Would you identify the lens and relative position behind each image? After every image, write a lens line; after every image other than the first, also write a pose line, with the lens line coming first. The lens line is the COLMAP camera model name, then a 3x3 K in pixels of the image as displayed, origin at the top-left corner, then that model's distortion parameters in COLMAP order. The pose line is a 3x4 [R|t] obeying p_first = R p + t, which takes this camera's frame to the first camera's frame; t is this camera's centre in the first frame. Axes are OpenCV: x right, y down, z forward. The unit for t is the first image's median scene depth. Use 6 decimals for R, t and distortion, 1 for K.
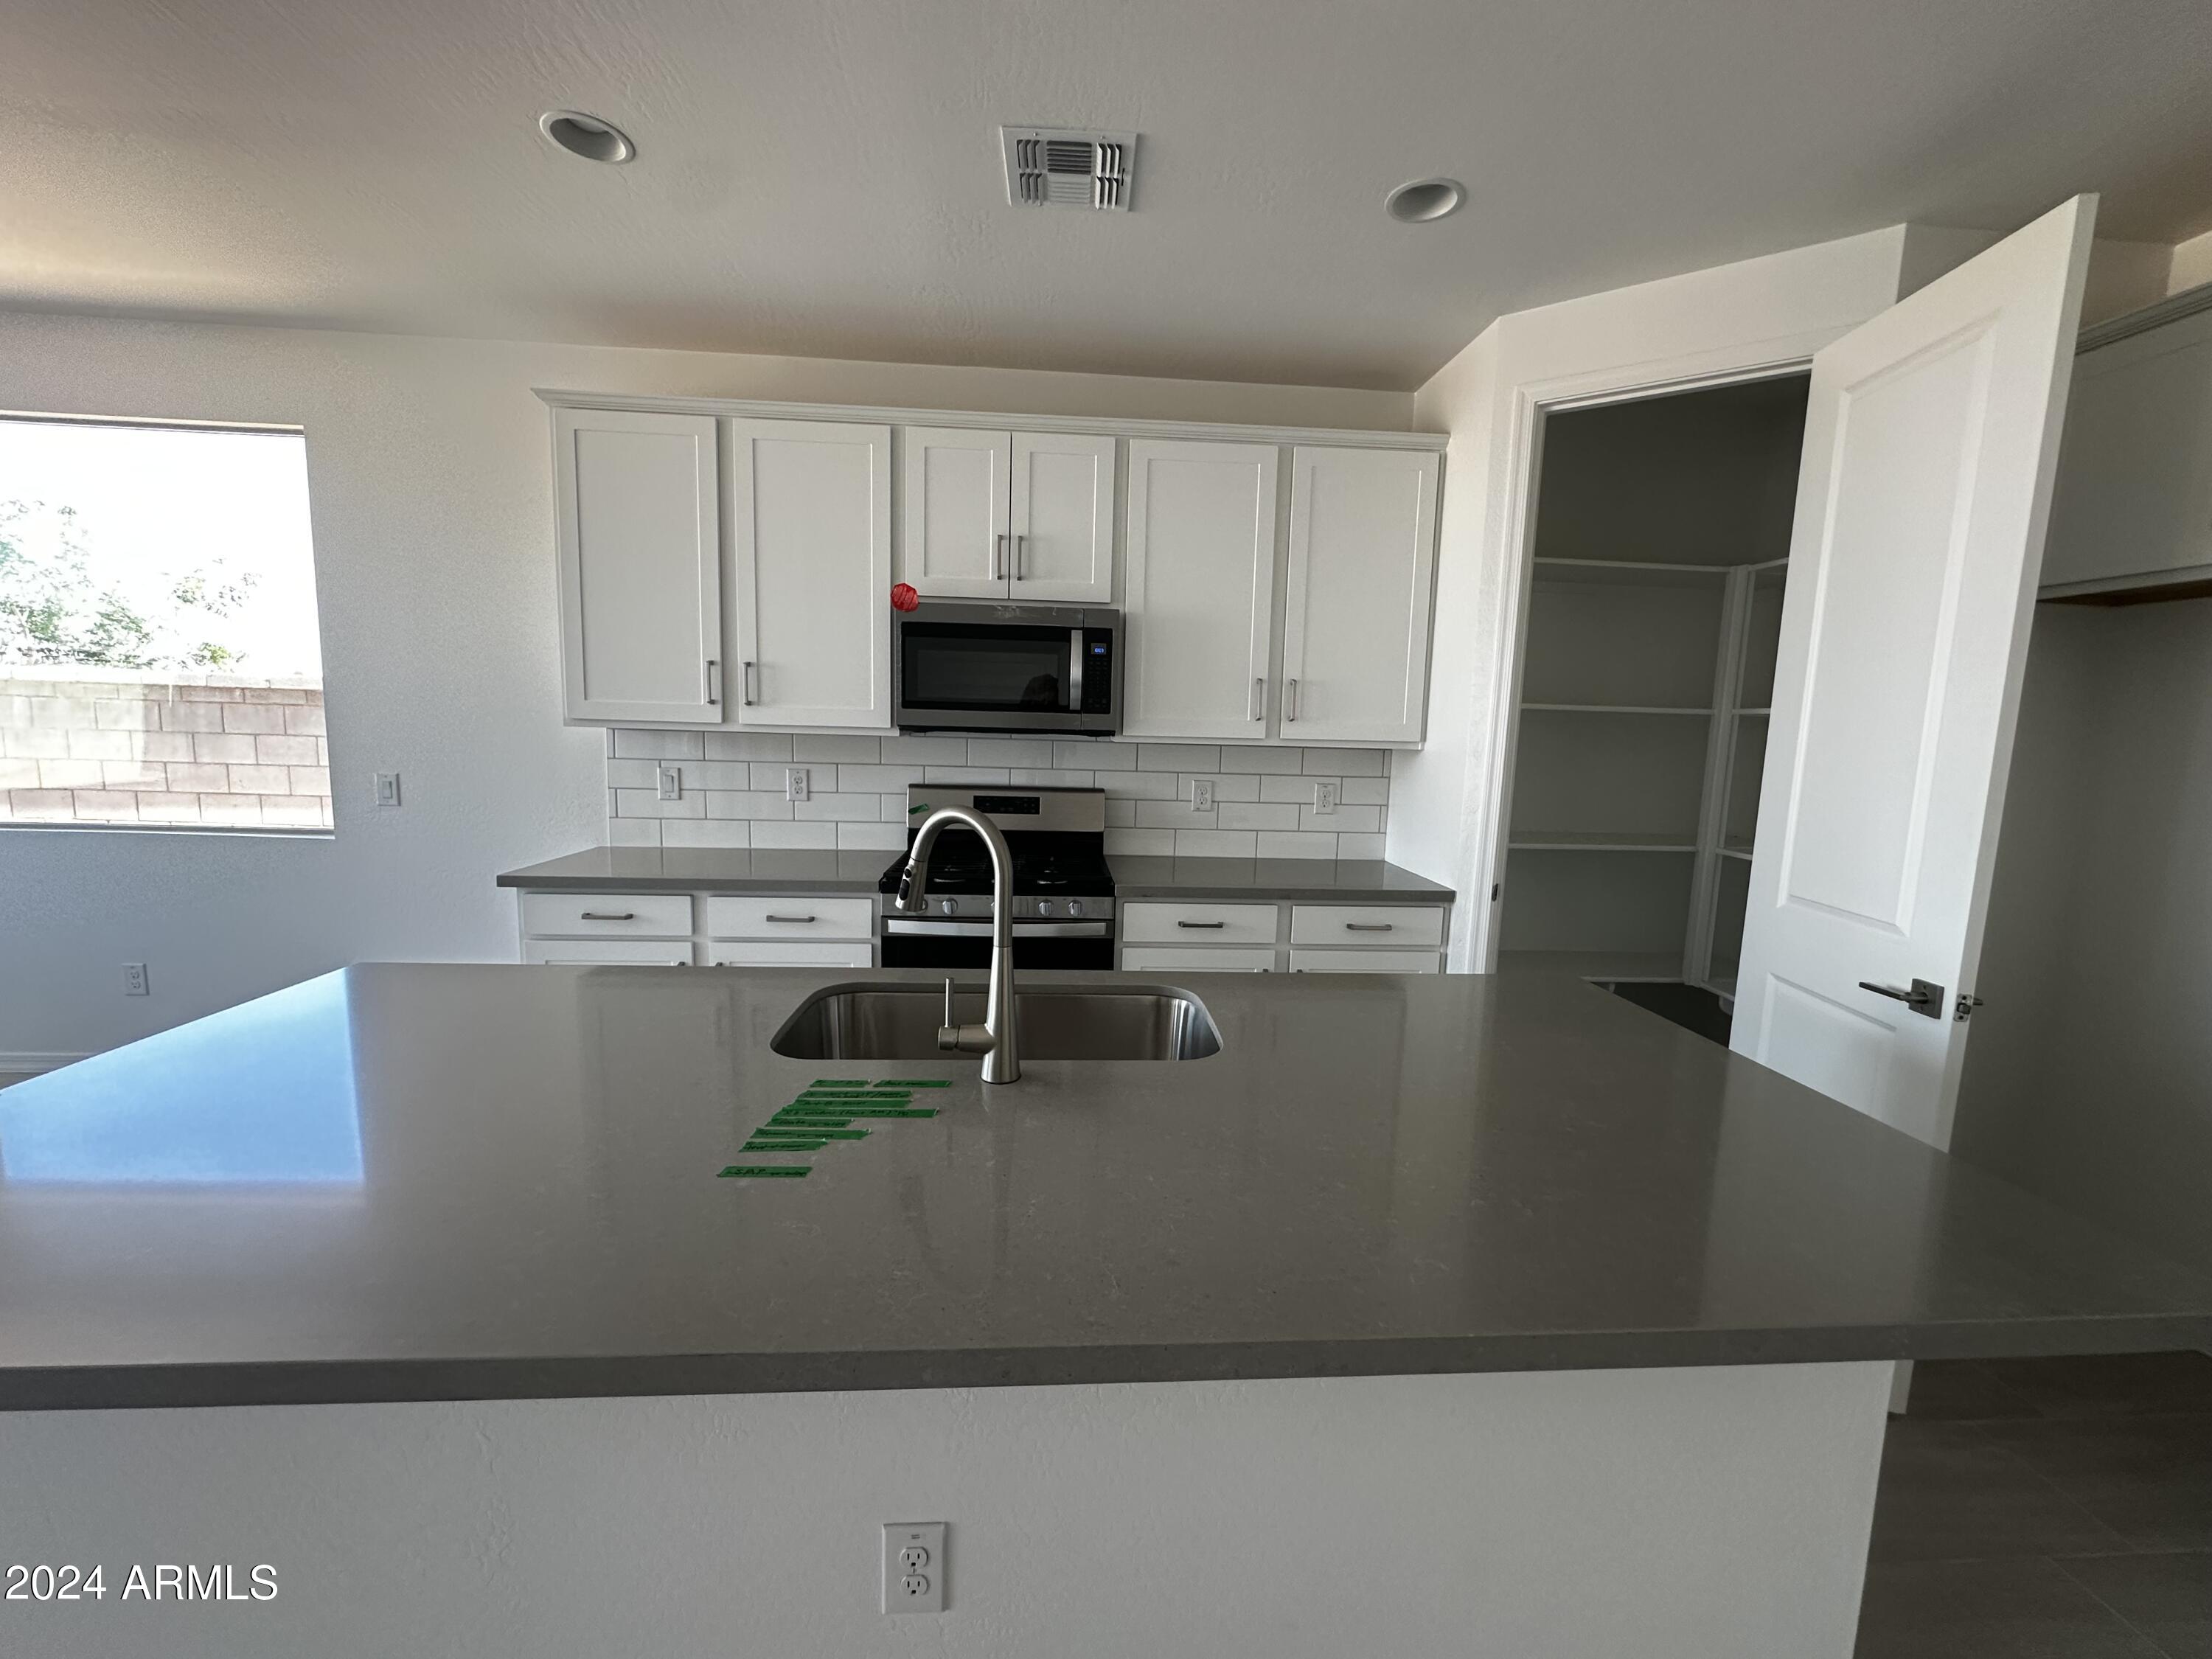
lens RADIAL K [[883.7, 0, 1111.8], [0, 883.7, 832.3], [0, 0, 1]] dist [-0.004294, 0.000747]
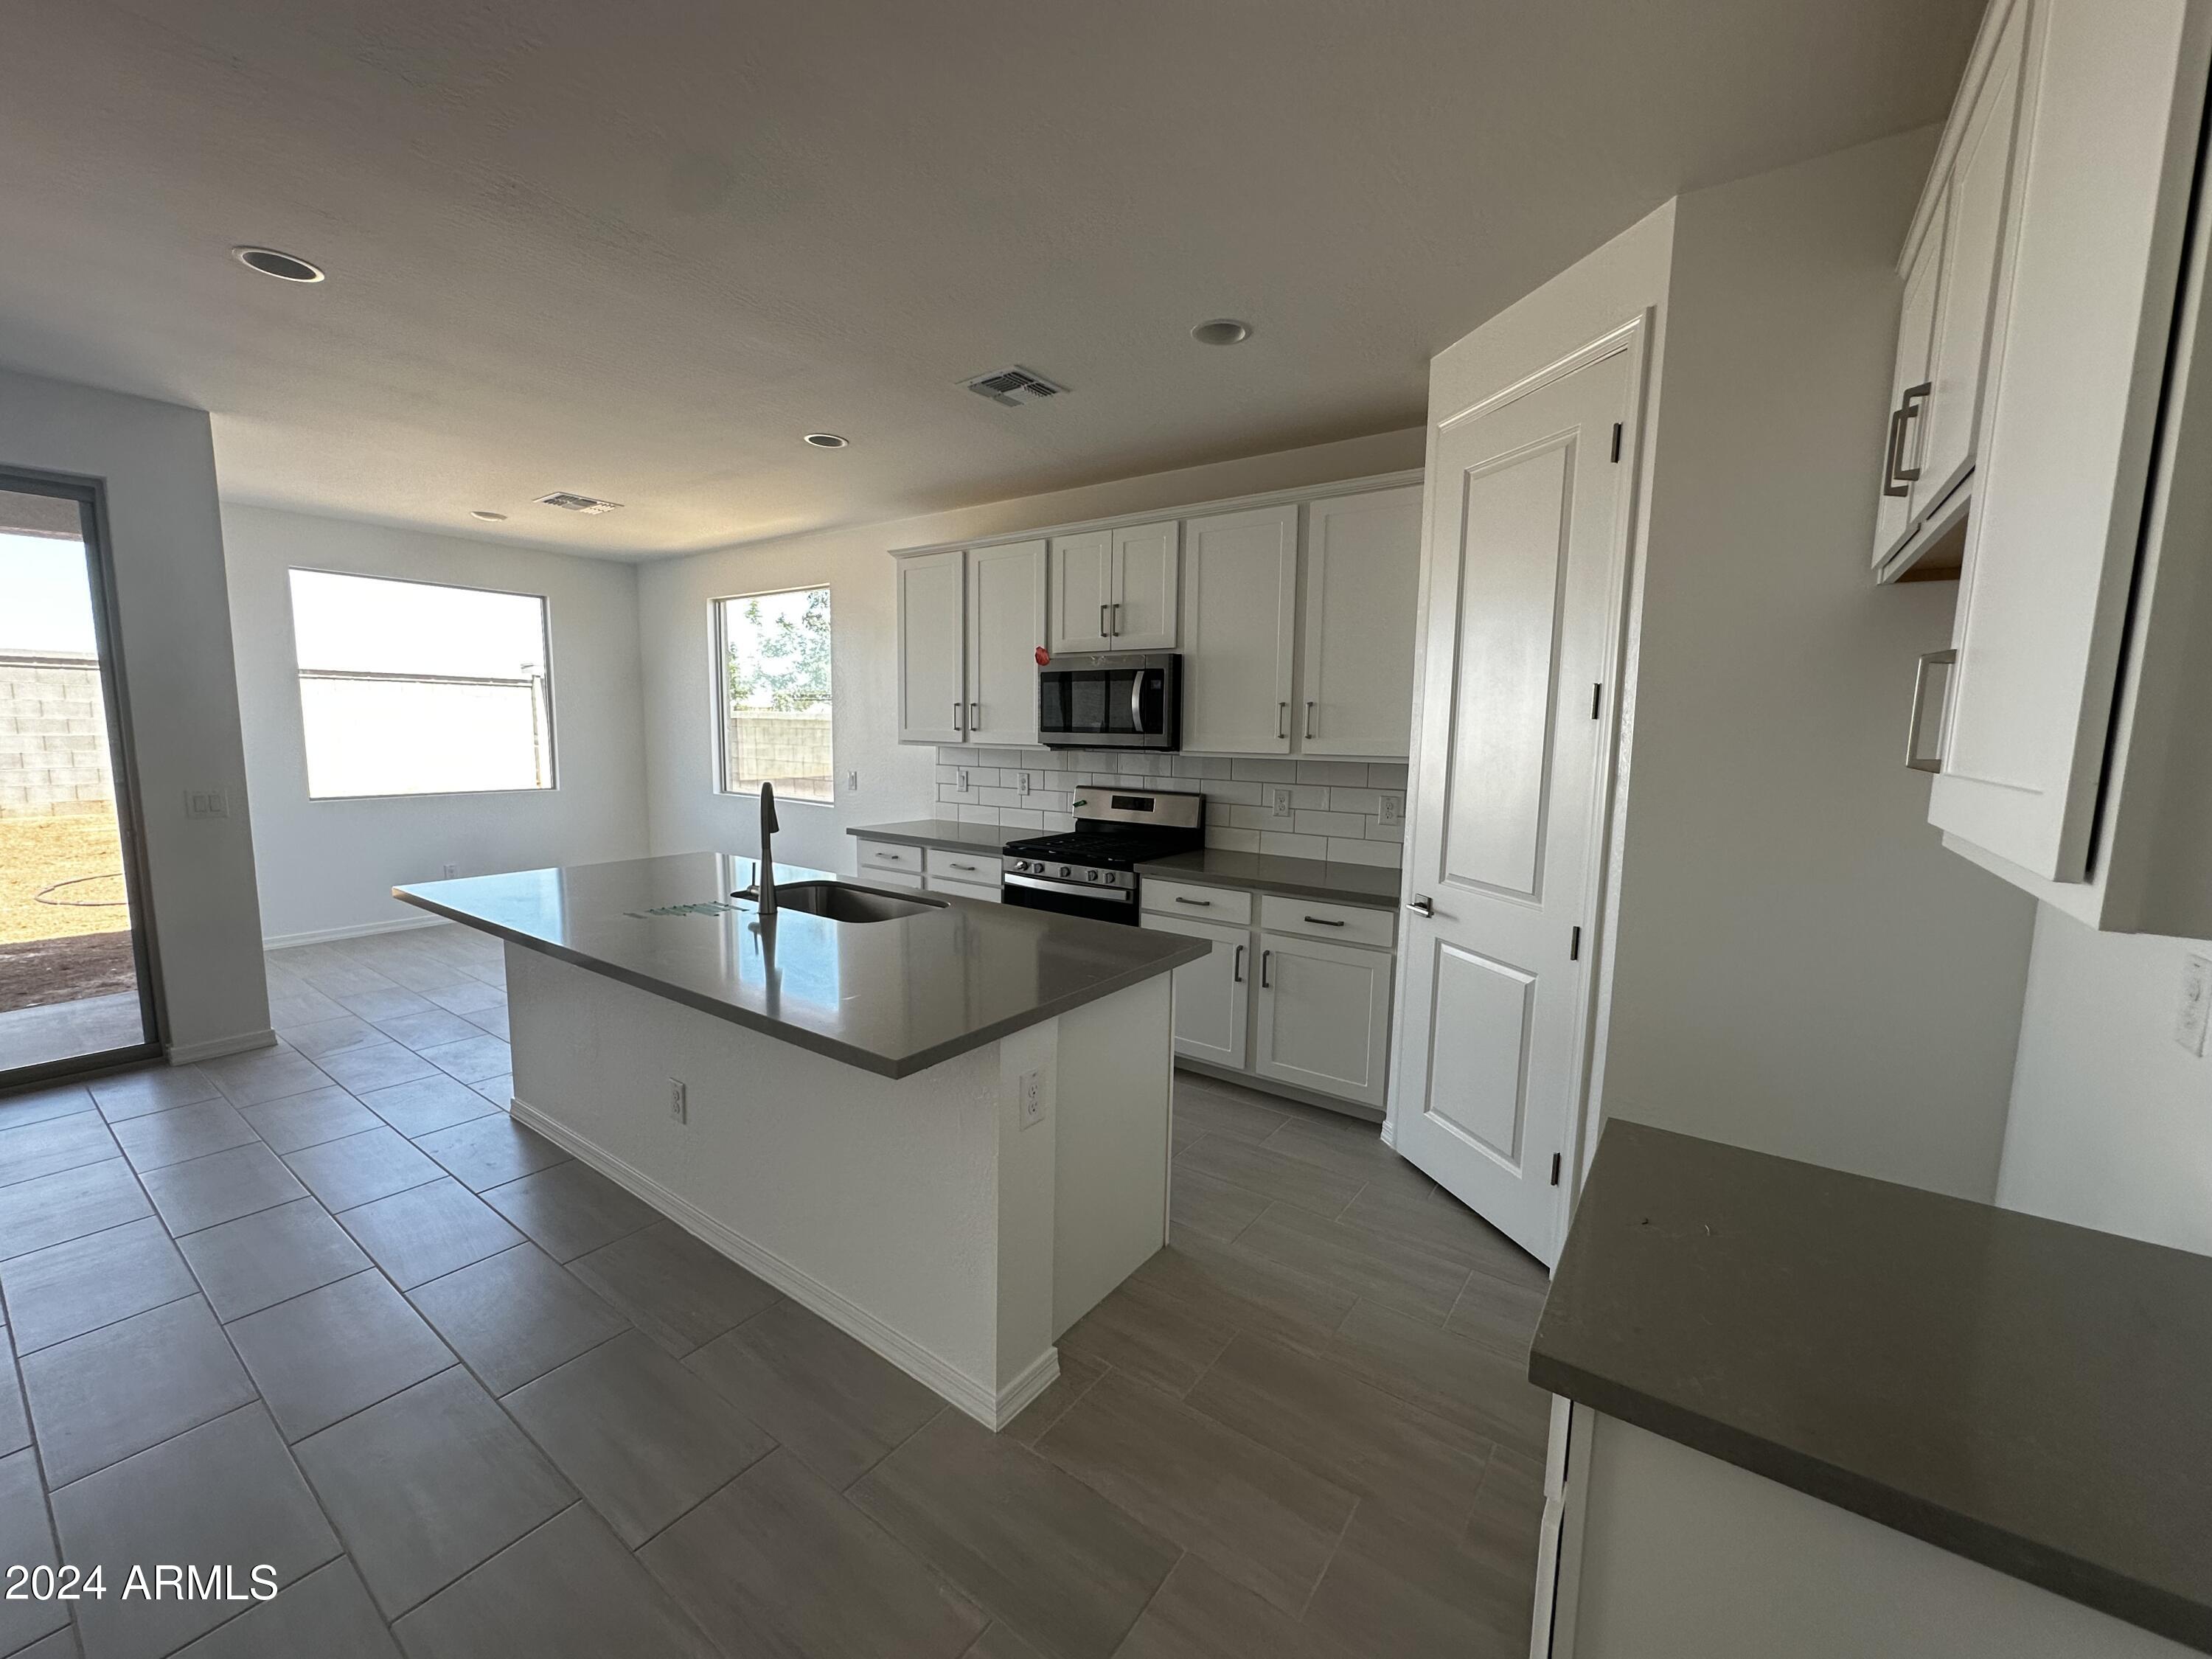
lens RADIAL K [[883.7, 0, 1108.2], [0, 883.7, 829.3], [0, 0, 1]] dist [-0.004294, 0.000747]
pose [[0.771199, 0.057951, -0.633951, 0.762045], [-0.072536, 0.997361, 0.002931, 0.006999], [0.632449, 0.043724, 0.773367, -0.044648]]
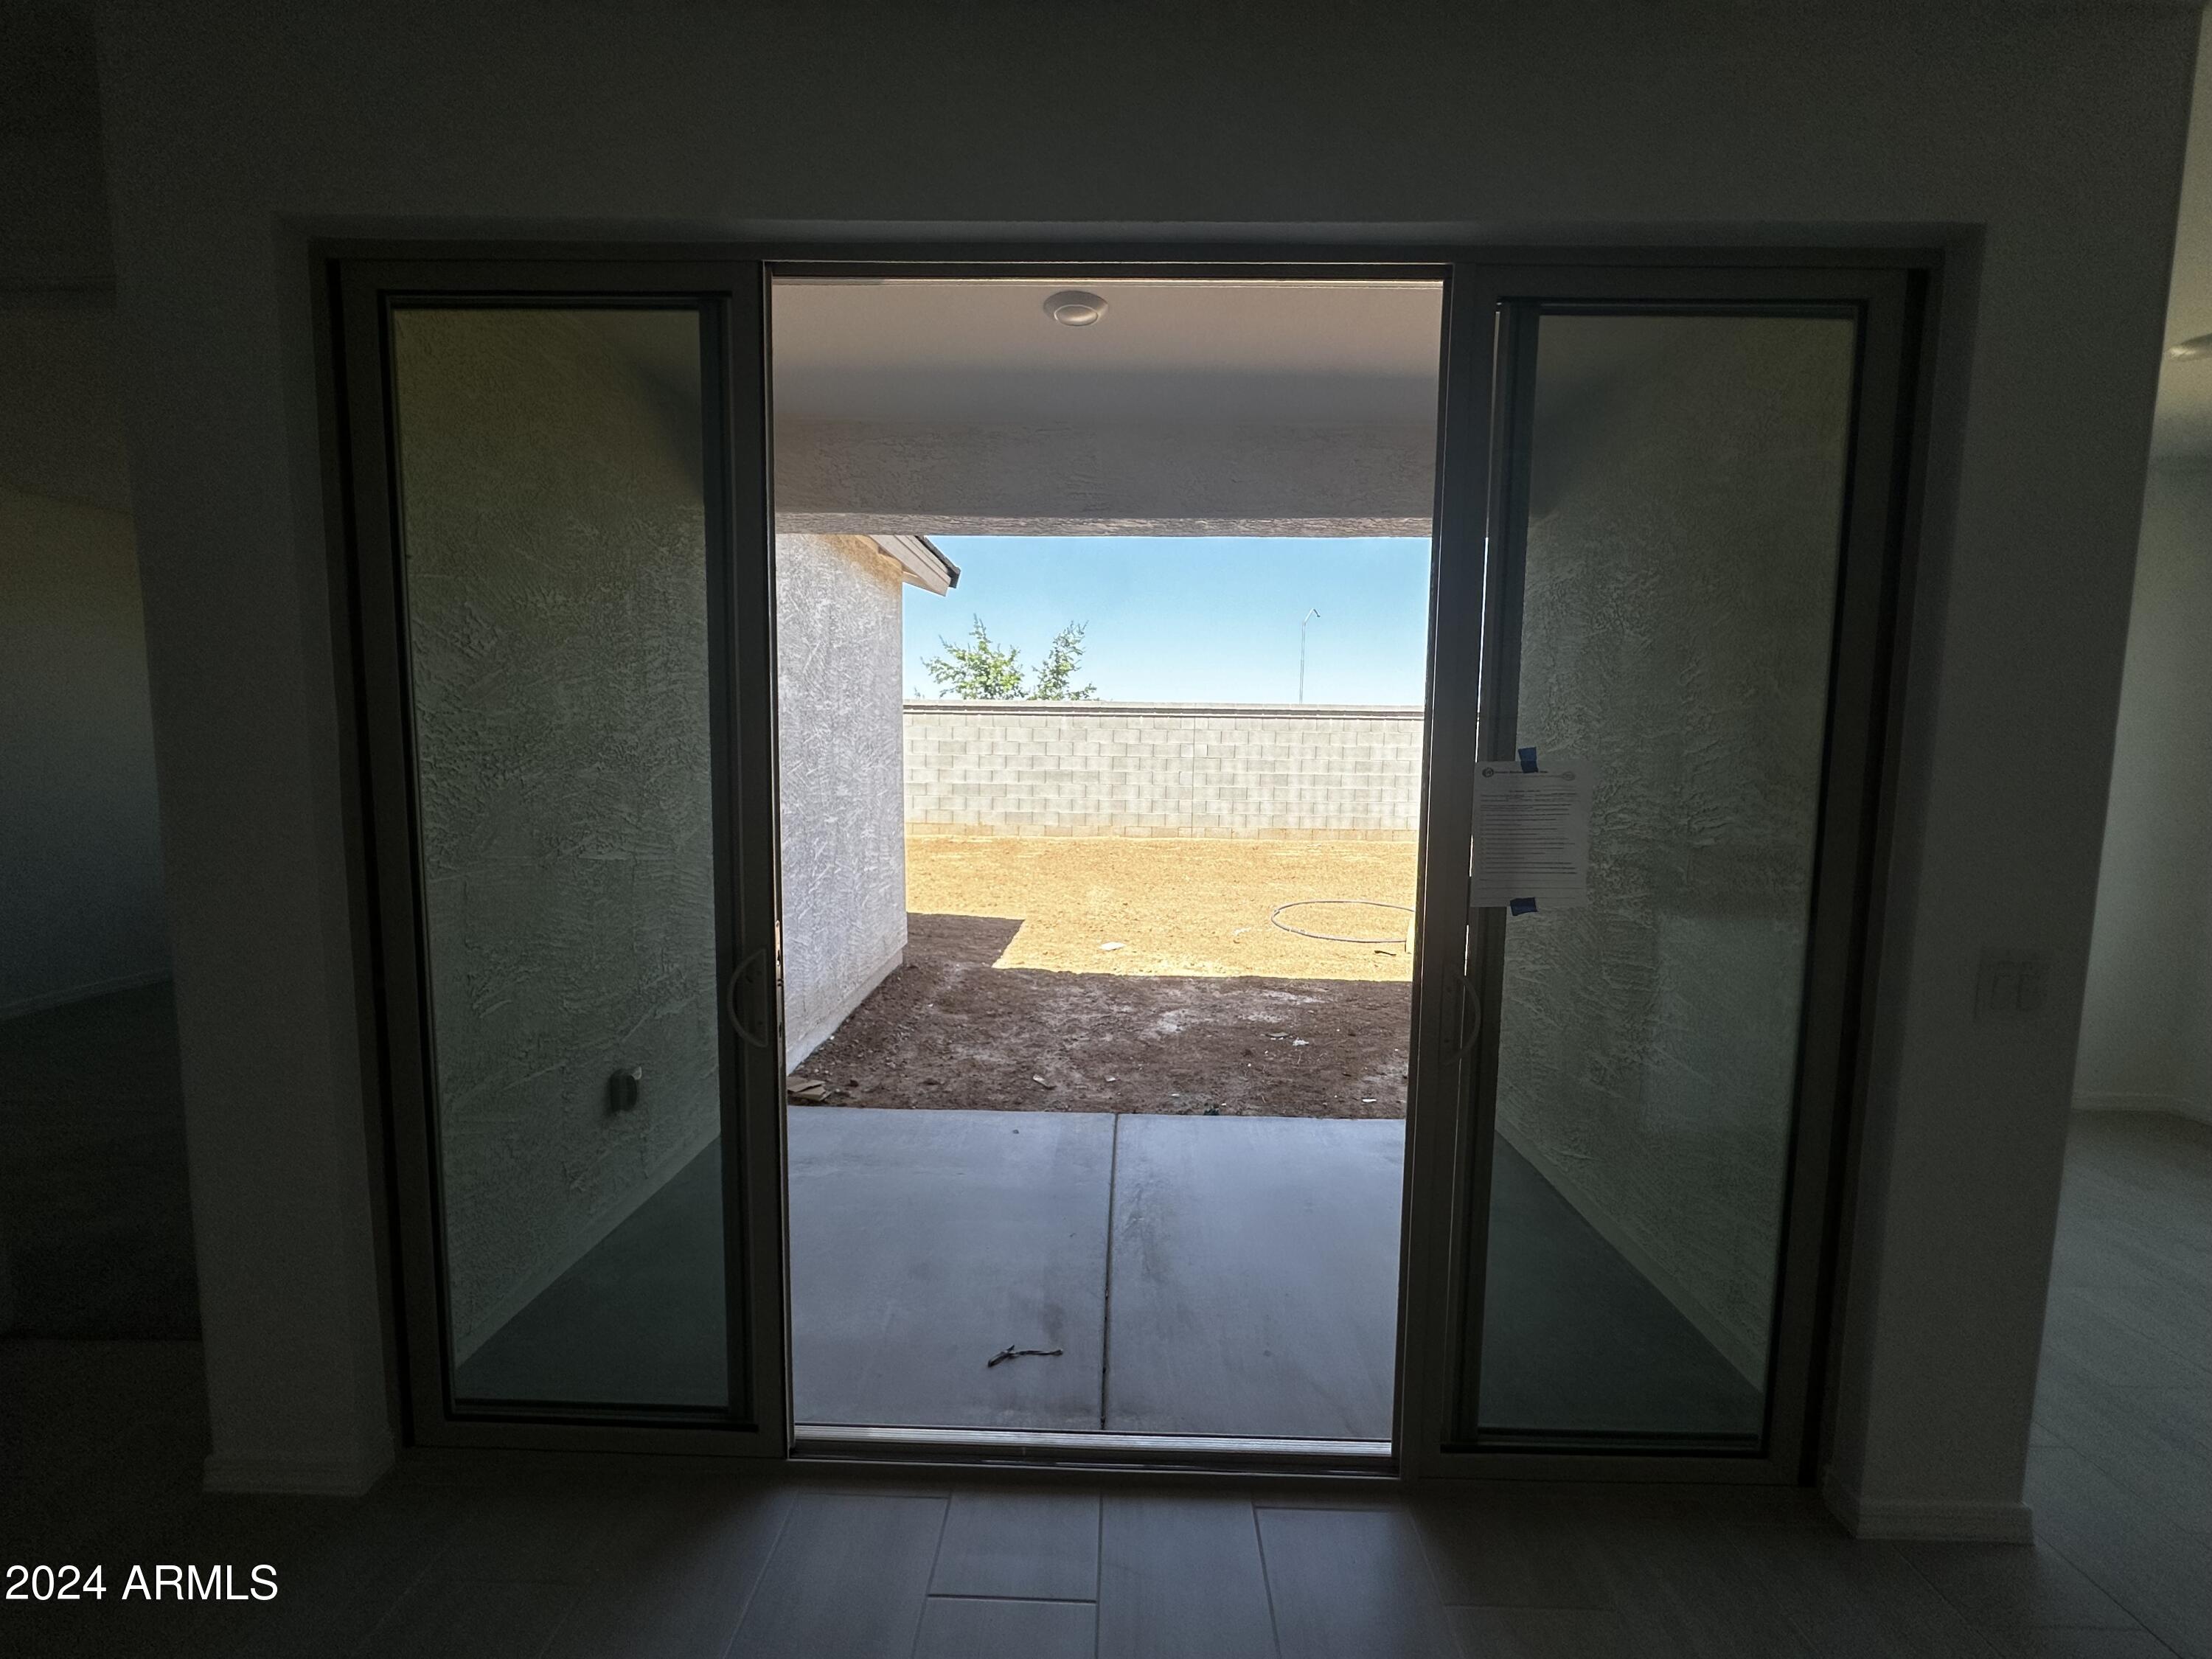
lens RADIAL K [[883.7, 0, 1109.3], [0, 883.7, 830.5], [0, 0, 1]] dist [-0.004294, 0.000747]
pose [[-0.086345, 0.060730, -0.994413, -0.429142], [-0.141021, 0.987345, 0.072544, 0.017810], [0.986234, 0.146497, -0.076688, -0.395780]]
